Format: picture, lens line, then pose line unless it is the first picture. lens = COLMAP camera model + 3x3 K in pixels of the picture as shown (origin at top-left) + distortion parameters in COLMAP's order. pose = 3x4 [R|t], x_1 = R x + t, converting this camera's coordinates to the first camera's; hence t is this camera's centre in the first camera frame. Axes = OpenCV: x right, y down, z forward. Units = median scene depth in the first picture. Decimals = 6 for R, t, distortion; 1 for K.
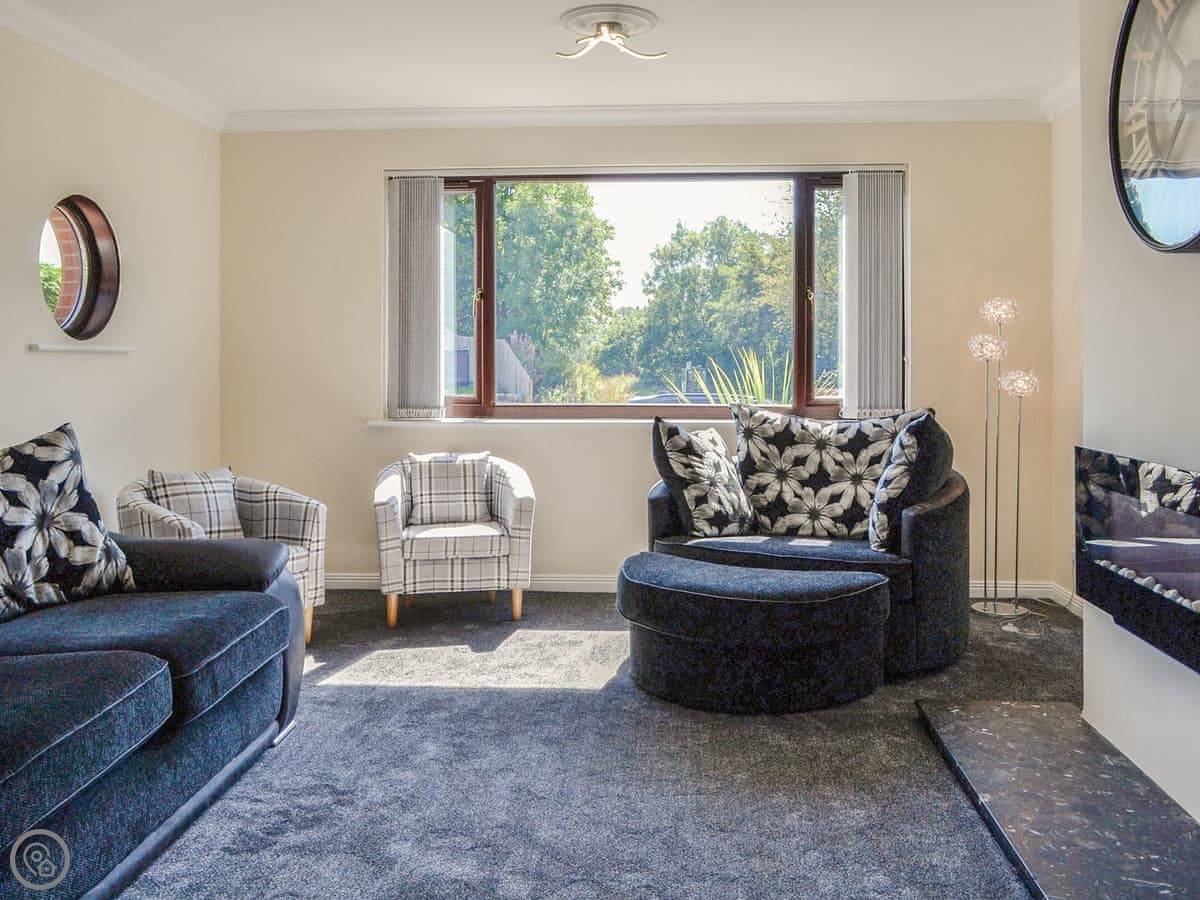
lens RADIAL K [[1065.0, 0, 595.2], [0, 1065.0, 361.4], [0, 0, 1]] dist [0.003634, 0.000045]
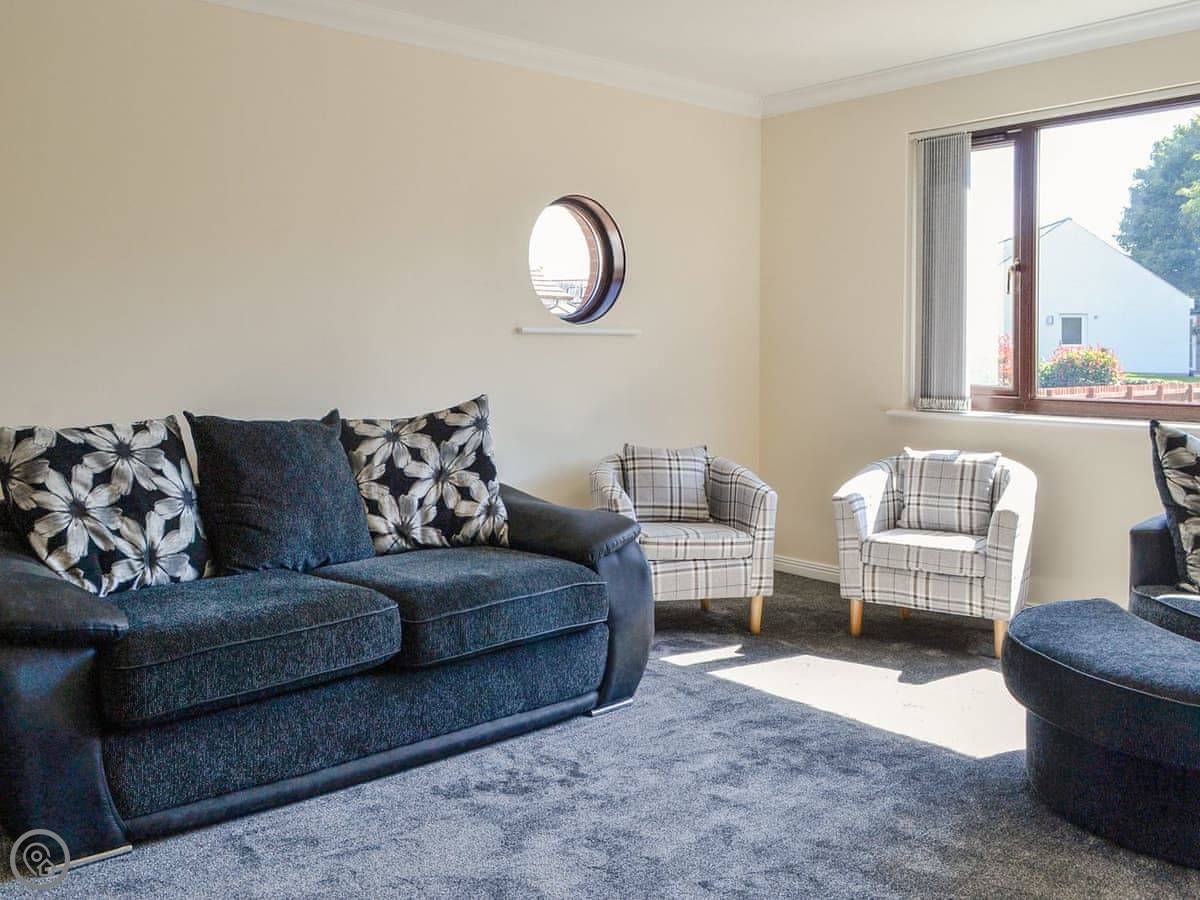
lens RADIAL K [[1065.0, 0, 595.2], [0, 1065.0, 361.4], [0, 0, 1]] dist [0.003634, 0.000045]
pose [[0.695566, 0.014490, -0.718316, 0.329542], [-0.006772, 0.999884, 0.013613, 0.003972], [0.718430, -0.004604, 0.695584, 0.220402]]
